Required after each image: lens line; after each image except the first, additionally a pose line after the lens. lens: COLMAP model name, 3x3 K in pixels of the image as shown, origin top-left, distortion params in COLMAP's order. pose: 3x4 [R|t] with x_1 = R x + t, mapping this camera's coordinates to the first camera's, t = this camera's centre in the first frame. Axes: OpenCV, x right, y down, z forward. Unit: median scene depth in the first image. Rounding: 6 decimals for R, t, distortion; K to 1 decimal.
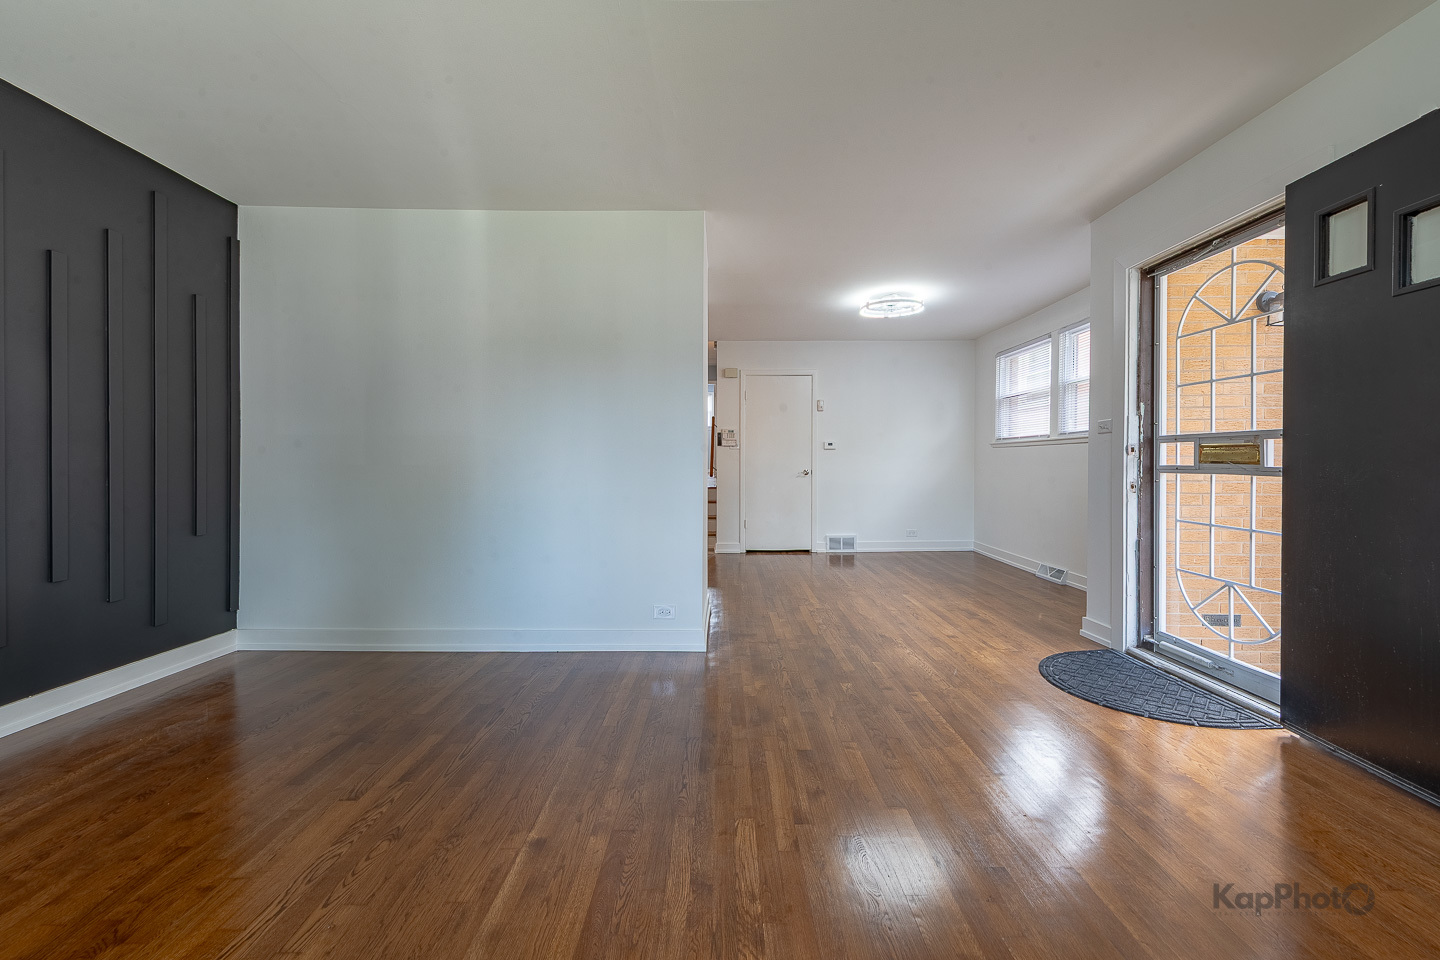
lens RADIAL K [[633.0, 0, 700.6], [0, 633.0, 462.8], [0, 0, 1]] dist [0.024421, -0.011755]
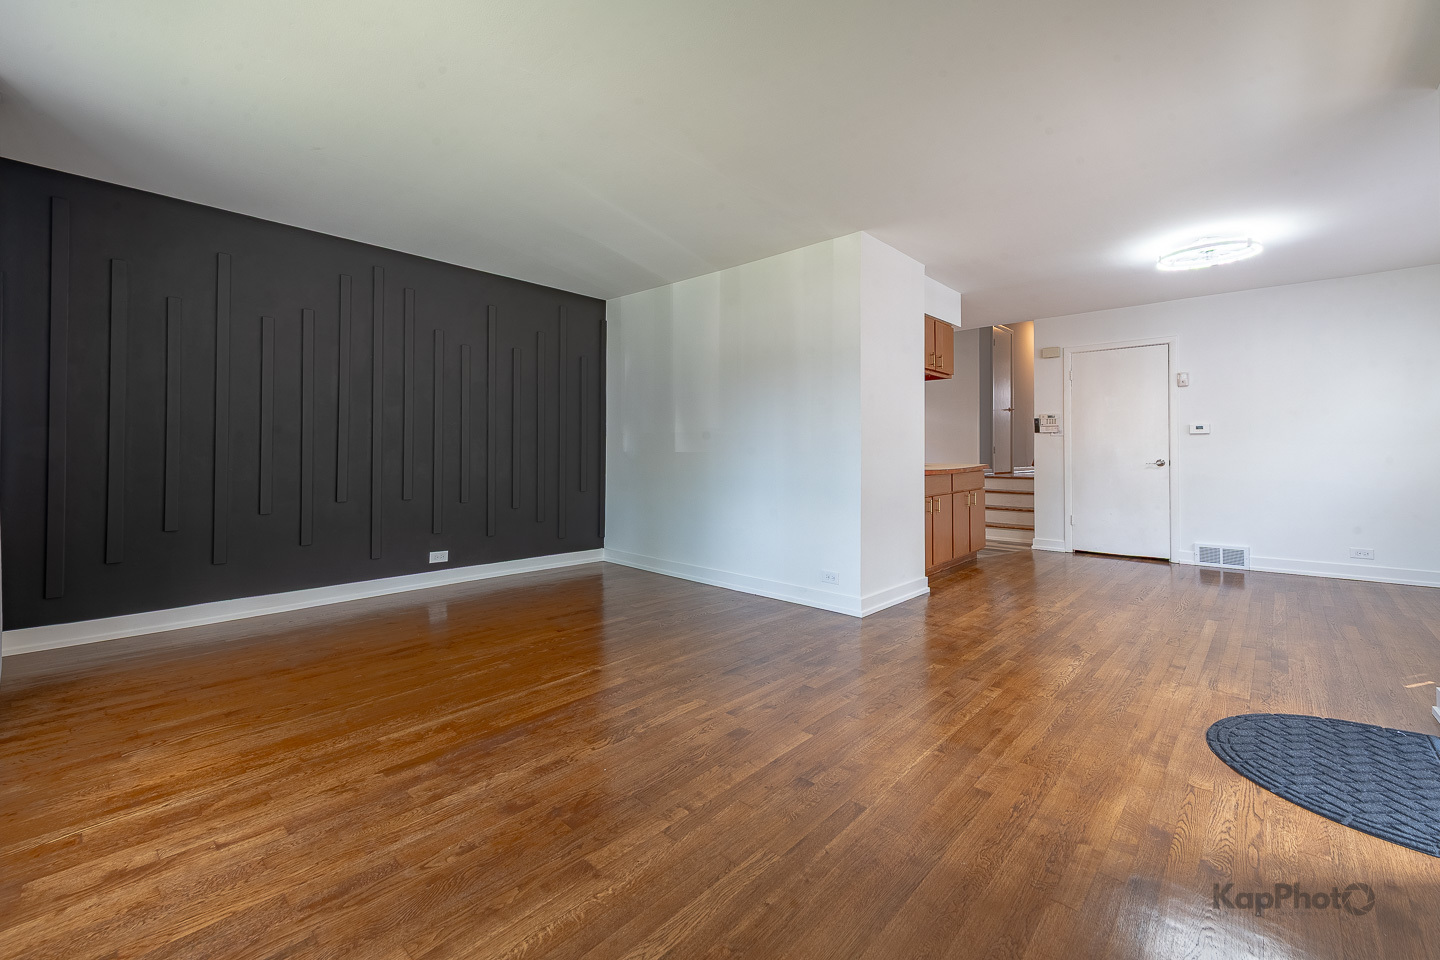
lens RADIAL K [[602.8, 0, 663.2], [0, 602.8, 439.3], [0, 0, 1]] dist [0.009553, -0.000833]
pose [[0.697765, -0.012795, -0.716213, 0.578124], [-0.001256, 0.999817, -0.019085, 0.000385], [0.716326, 0.014216, 0.697621, -0.009437]]
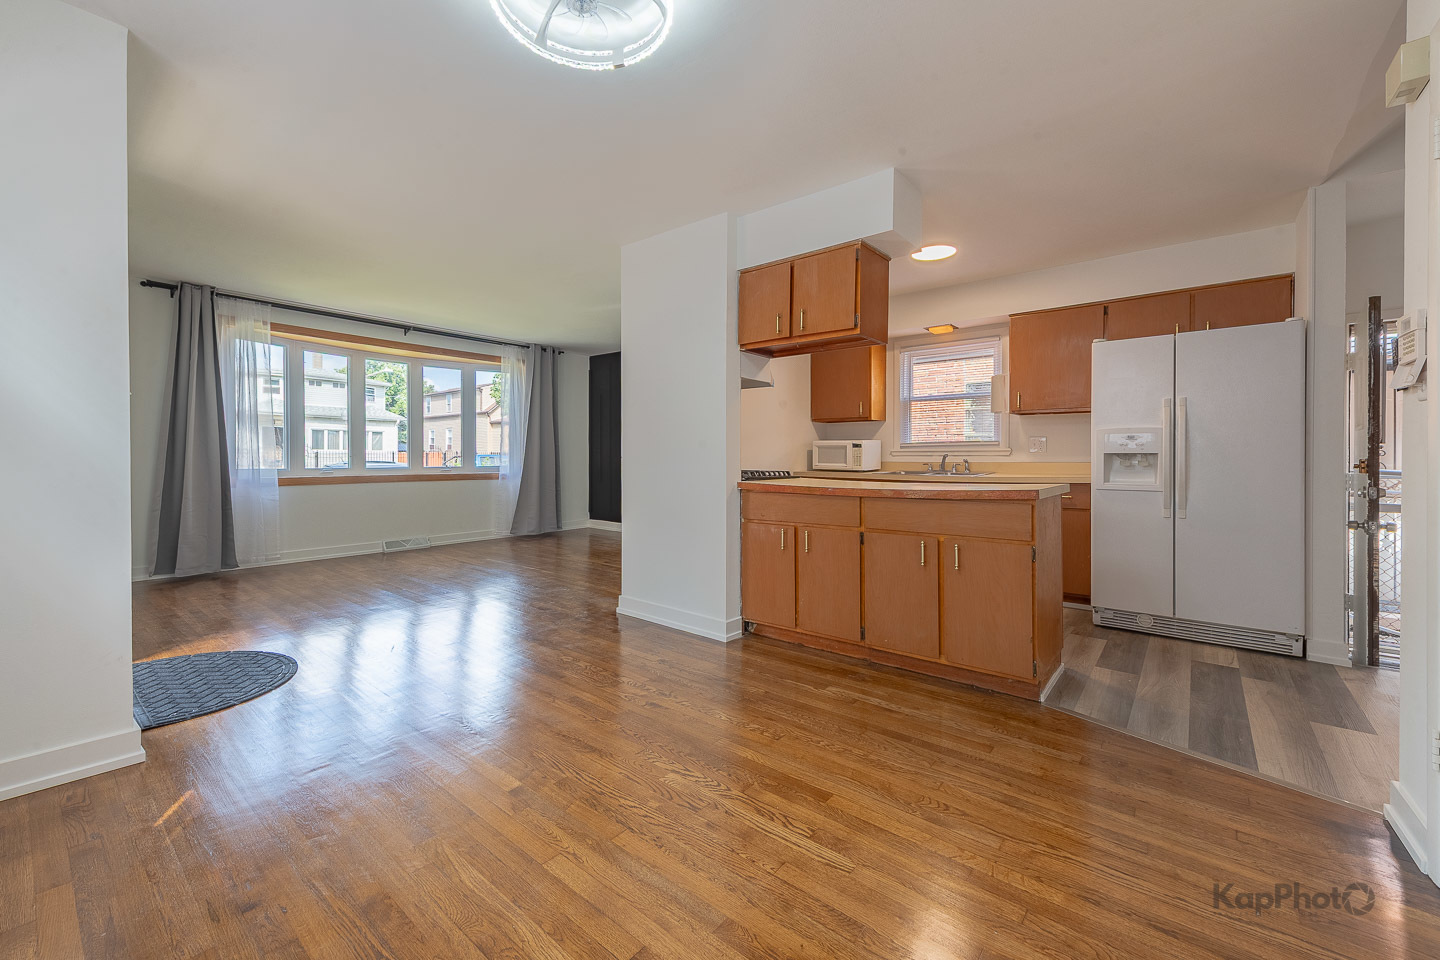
lens RADIAL K [[575.0, 0, 733.5], [0, 575.0, 462.0], [0, 0, 1]] dist [0.018439, -0.005371]
pose [[-0.637510, 0.003334, -0.770435, 0.769439], [-0.003612, 0.999967, 0.007316, -0.000148], [0.770434, 0.007447, -0.637476, 2.041599]]
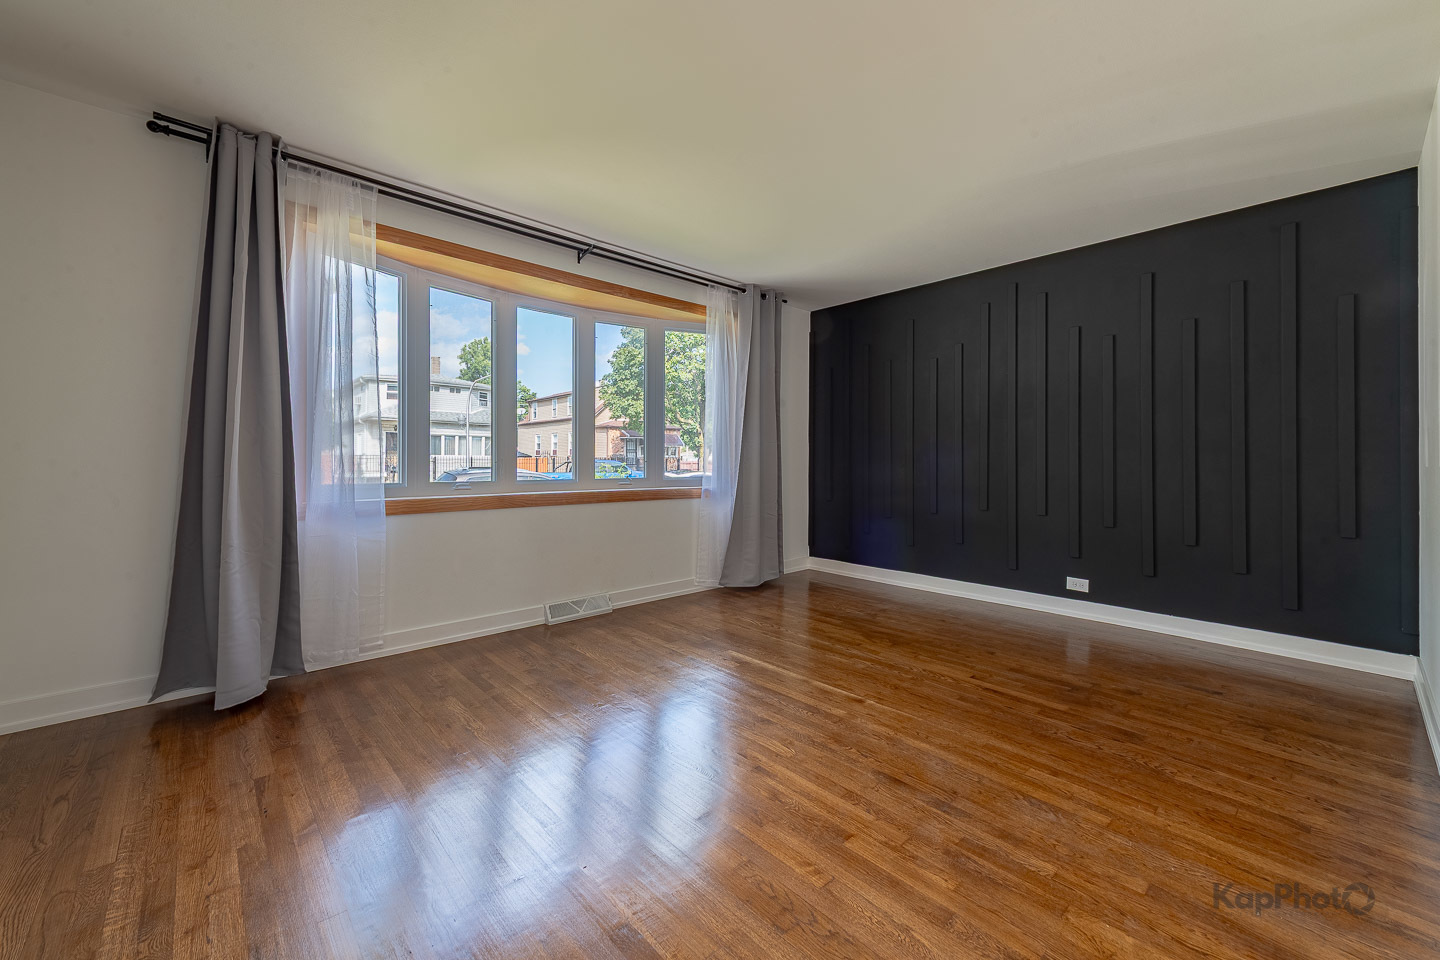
lens RADIAL K [[575.0, 0, 733.5], [0, 575.0, 462.0], [0, 0, 1]] dist [0.018439, -0.005371]
pose [[-0.738861, -0.003821, -0.673847, 0.531035], [-0.003594, 0.999992, -0.001730, -0.000687], [0.673849, 0.001143, -0.738869, 1.025511]]
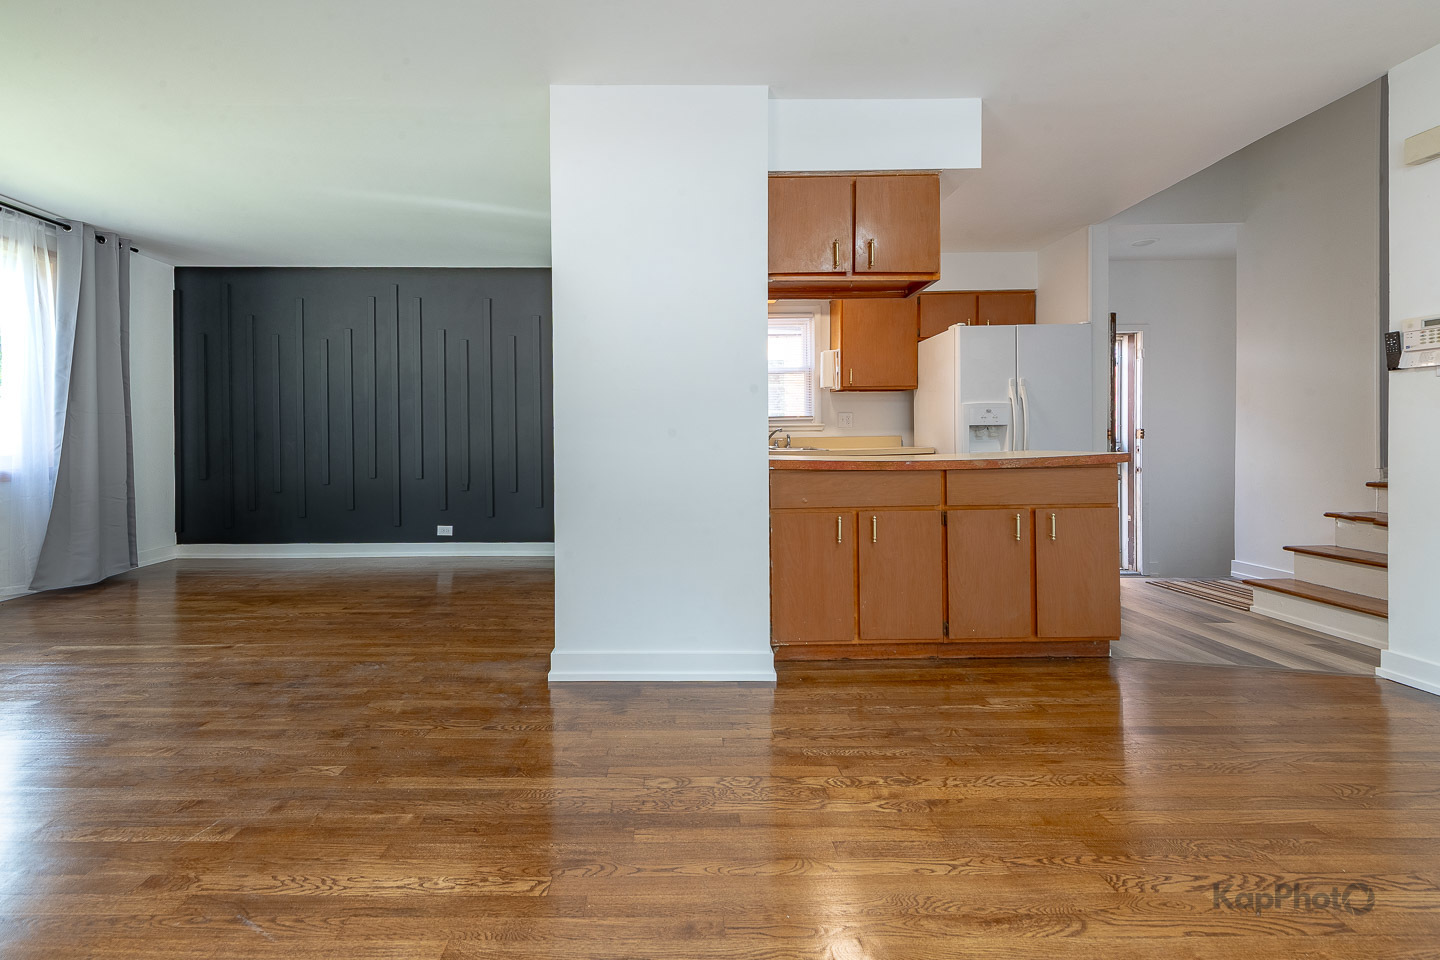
lens RADIAL K [[593.4, 0, 670.3], [0, 593.4, 447.3], [0, 0, 1]] dist [-0.002983, -0.000224]
pose [[-0.014714, 0.007896, -0.999861, 0.751526], [0.006189, 0.999950, 0.007806, 0.021165], [0.999873, -0.006073, -0.014762, 1.241762]]
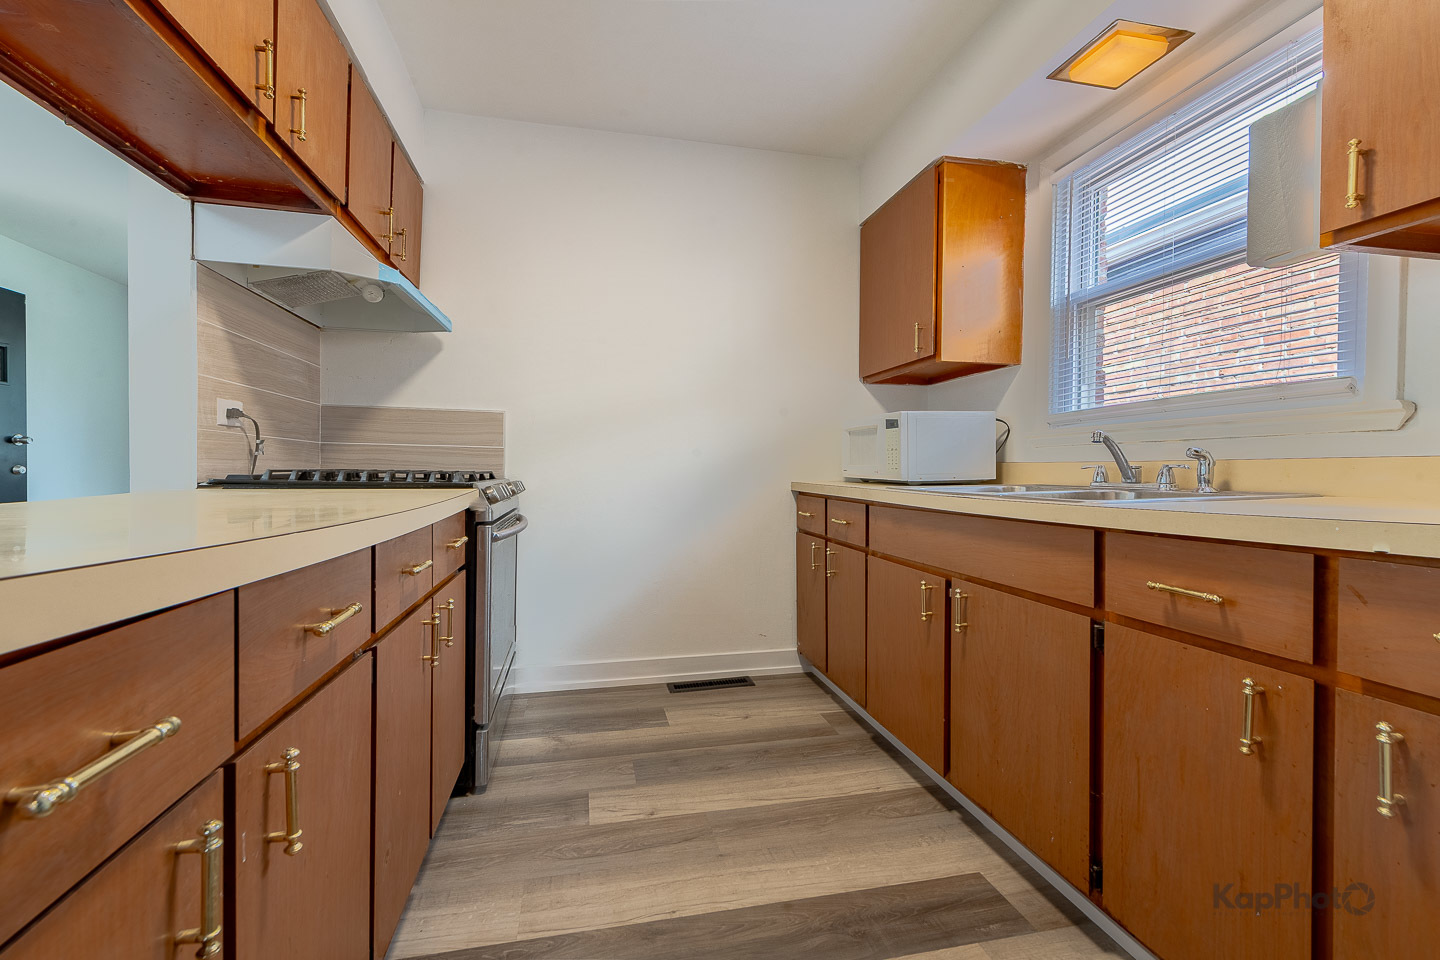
lens RADIAL K [[589.7, 0, 700.8], [0, 589.7, 478.8], [0, 0, 1]] dist [0.017347, -0.000003]
pose [[-0.983301, -0.000995, -0.181982, -0.336877], [-0.004503, 0.999812, 0.018863, 0.019039], [0.181929, 0.019368, -0.983121, 1.943462]]
